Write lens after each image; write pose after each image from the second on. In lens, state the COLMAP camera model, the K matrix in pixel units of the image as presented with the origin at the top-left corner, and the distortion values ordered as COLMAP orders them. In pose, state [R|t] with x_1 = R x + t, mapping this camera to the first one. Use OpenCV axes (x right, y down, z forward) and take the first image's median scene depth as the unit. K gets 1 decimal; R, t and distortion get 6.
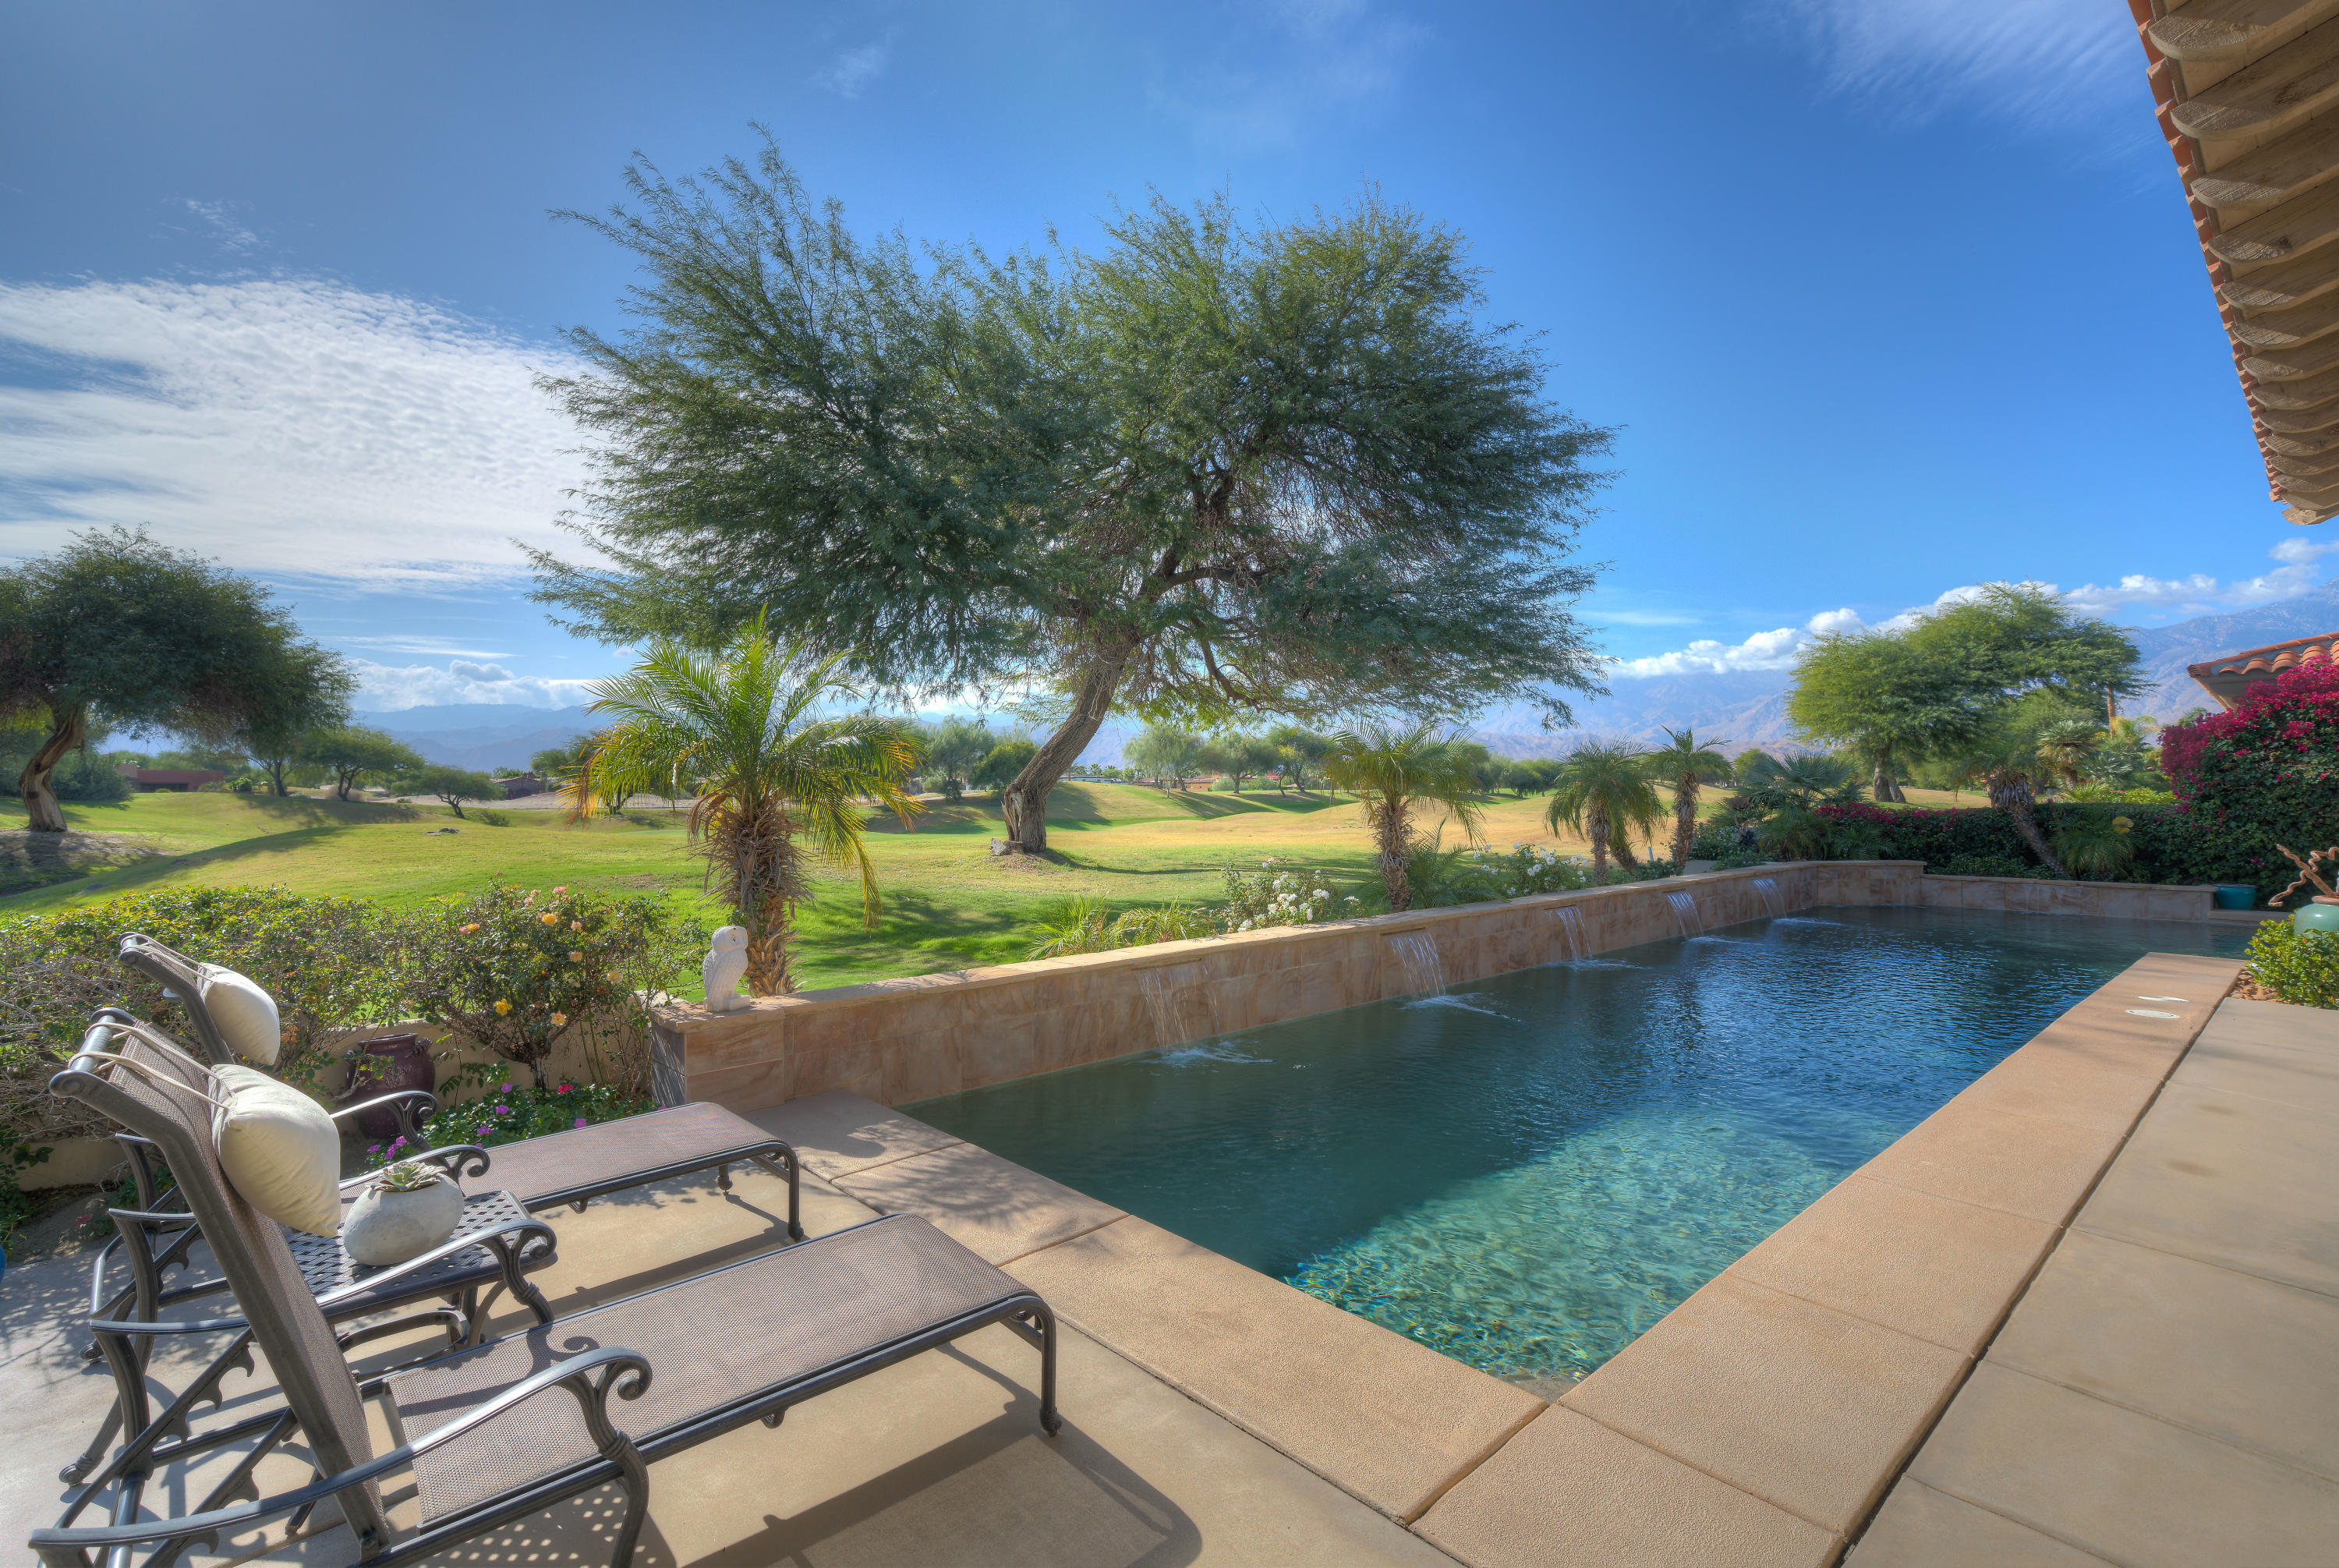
lens RADIAL K [[1090.8, 0, 1168.0], [0, 1090.8, 788.8], [0, 0, 1]] dist [0.017164, 0.000388]
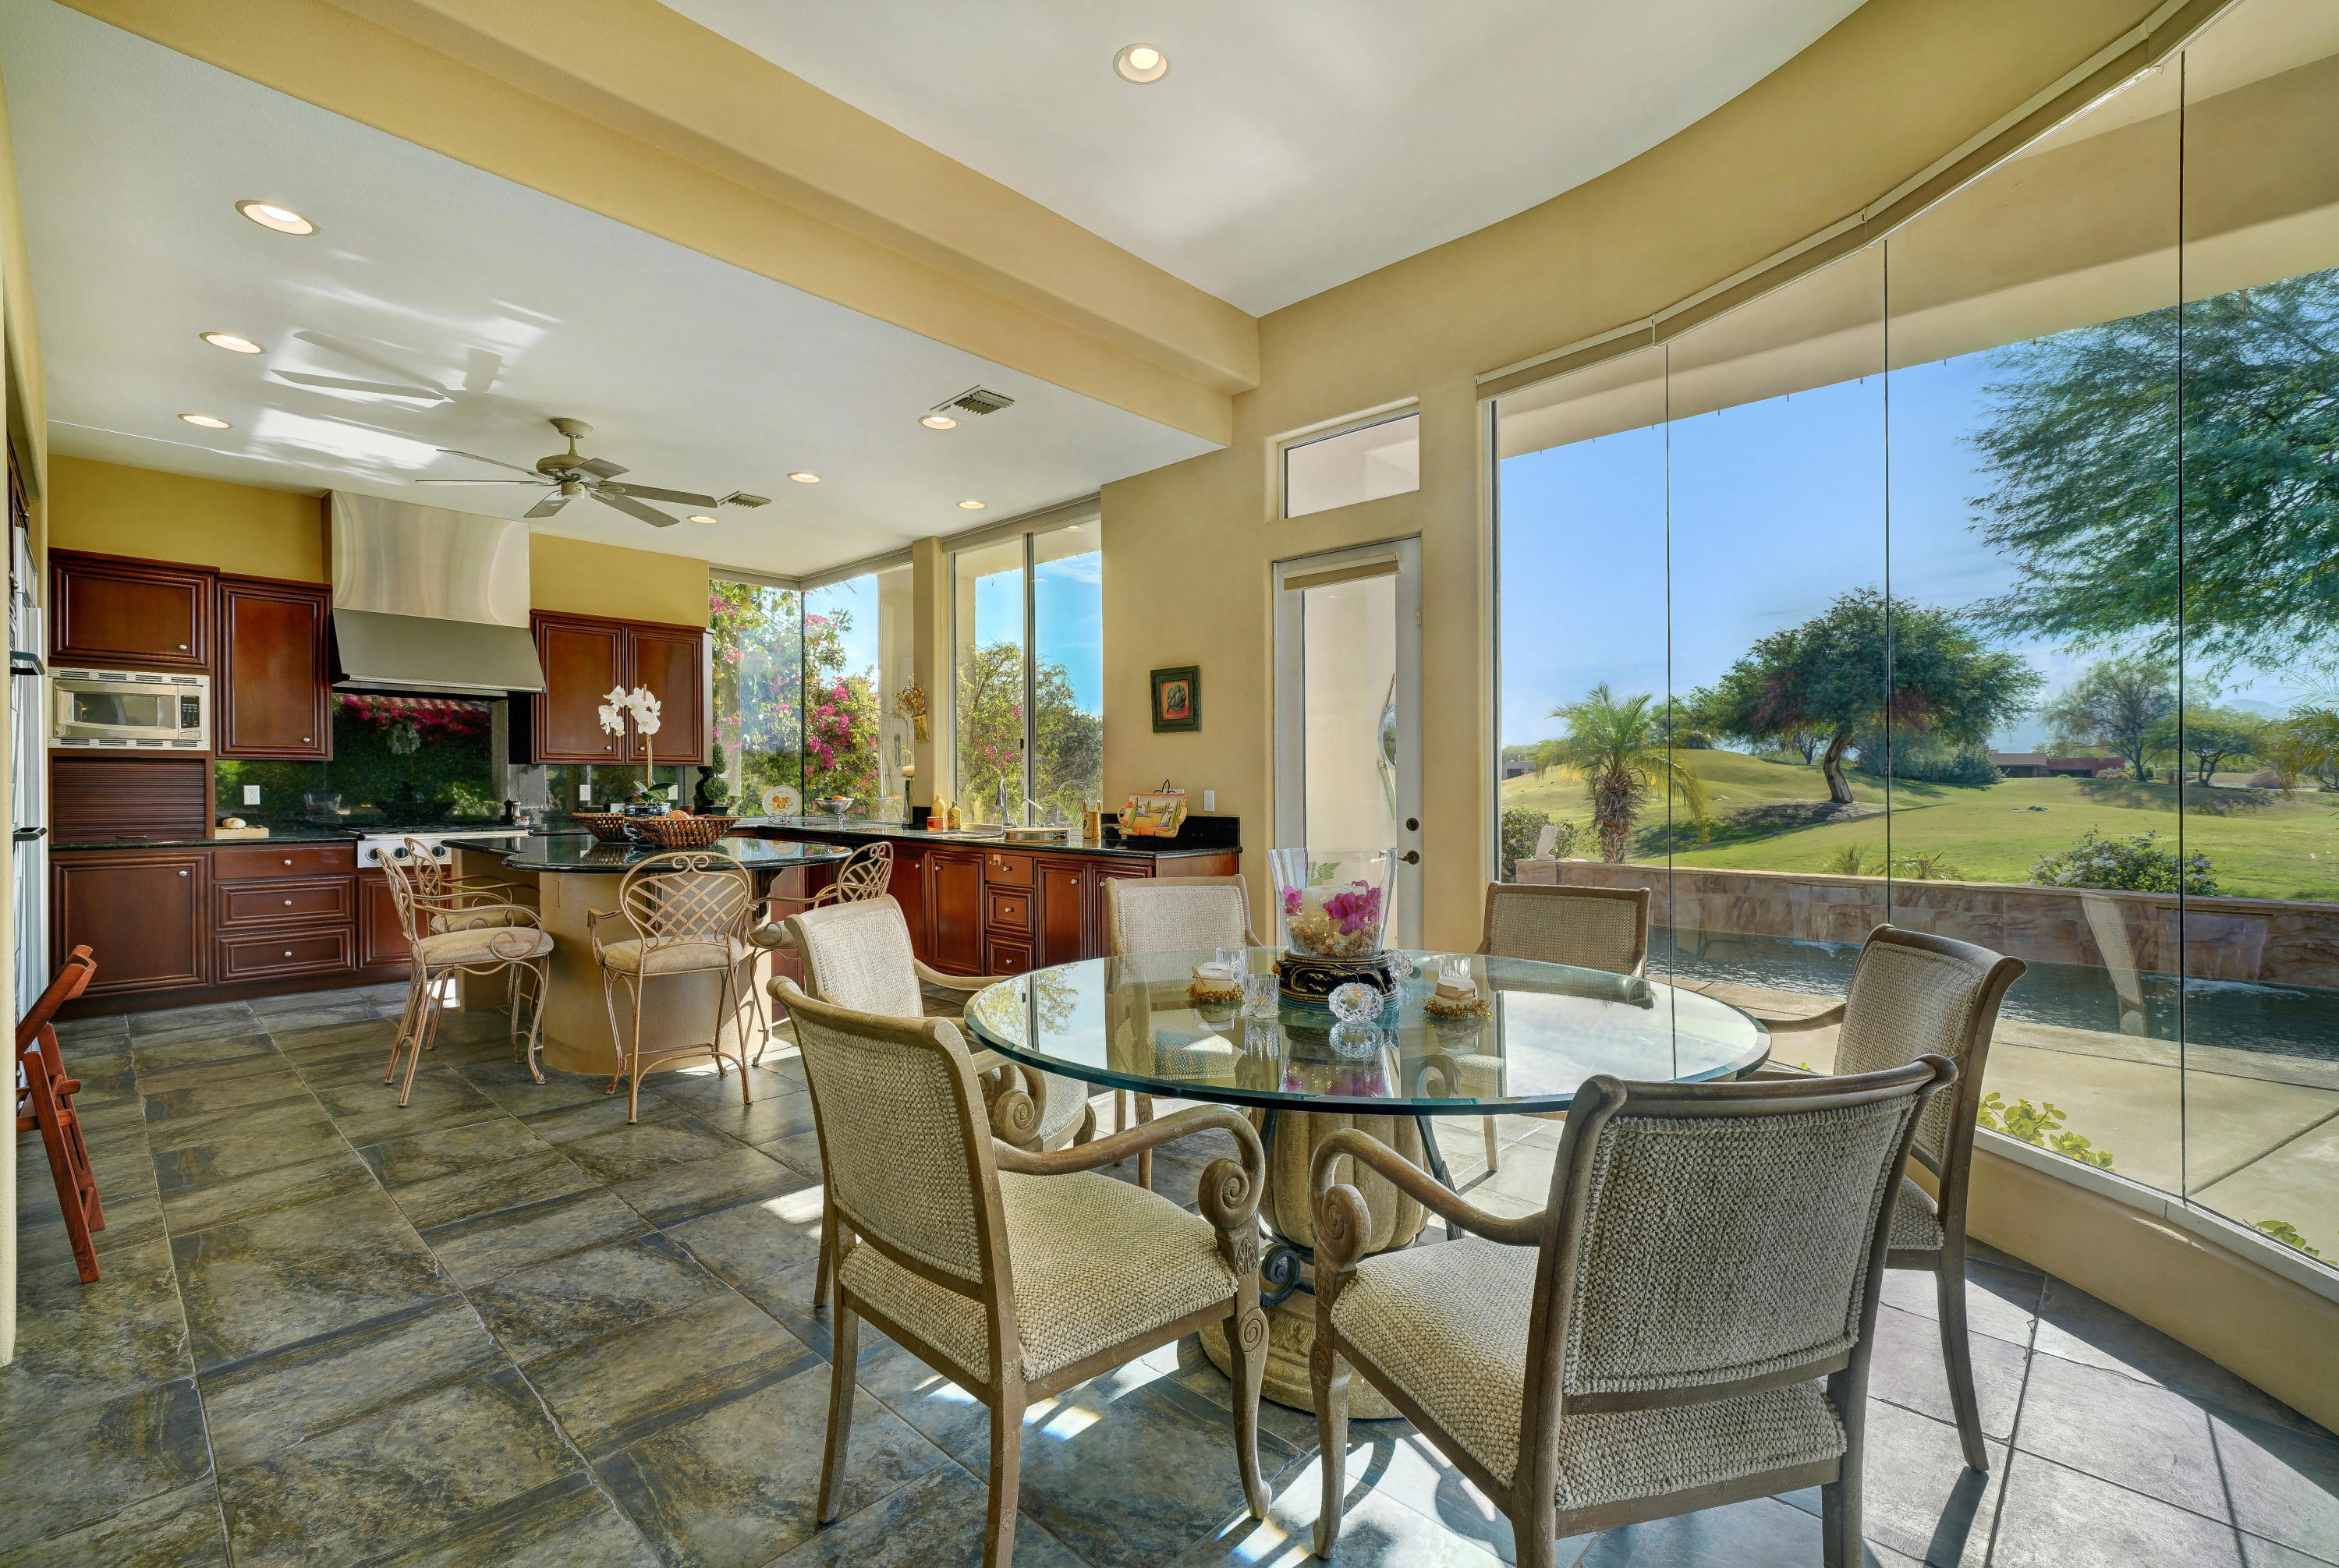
lens RADIAL K [[1035.0, 0, 1157.1], [0, 1035.0, 781.1], [0, 0, 1]] dist [0.003822, 0.001172]
pose [[0.058146, 0.002620, -0.998305, 0.404225], [0.003183, 0.999991, 0.002809, 0.003900], [0.998303, -0.003341, 0.058137, 0.004703]]
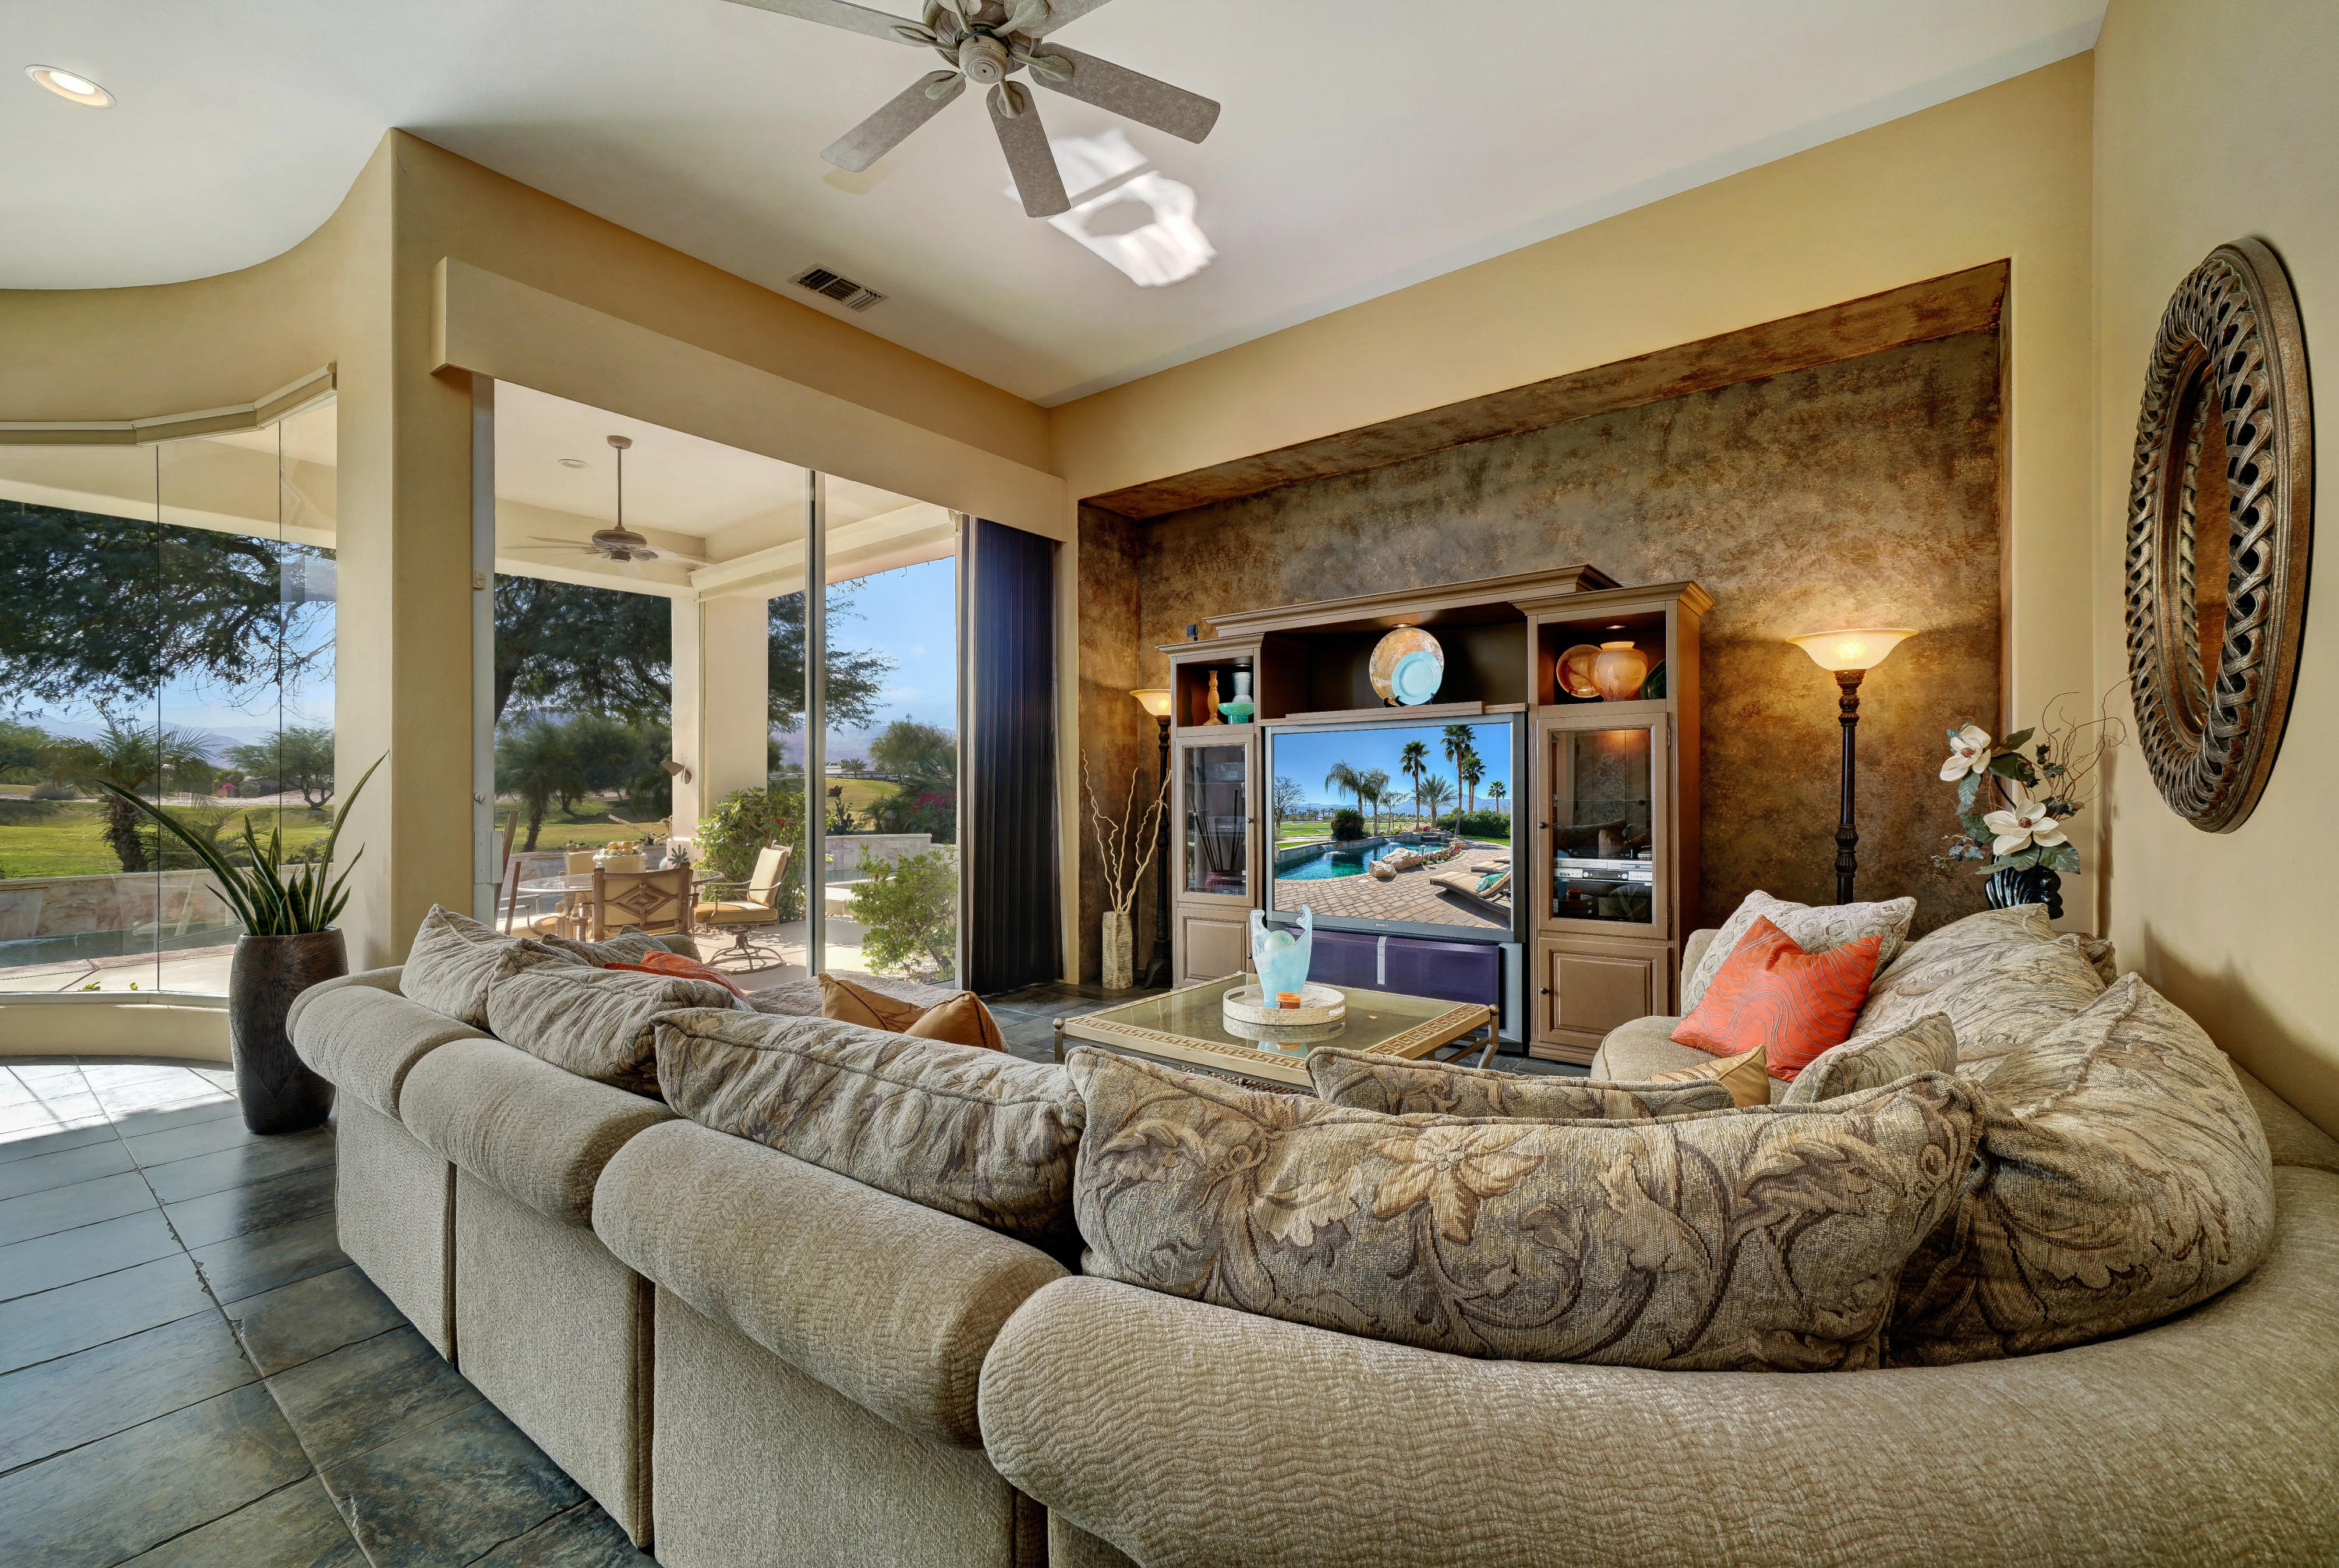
lens RADIAL K [[948.6, 0, 1178.2], [0, 948.6, 774.3], [0, 0, 1]] dist [-0.008835, 0.000776]
pose [[0.983578, -0.001826, 0.180476, 0.518361], [0.003440, 0.999957, -0.008627, 0.003567], [-0.180452, 0.009107, 0.983542, -0.128839]]
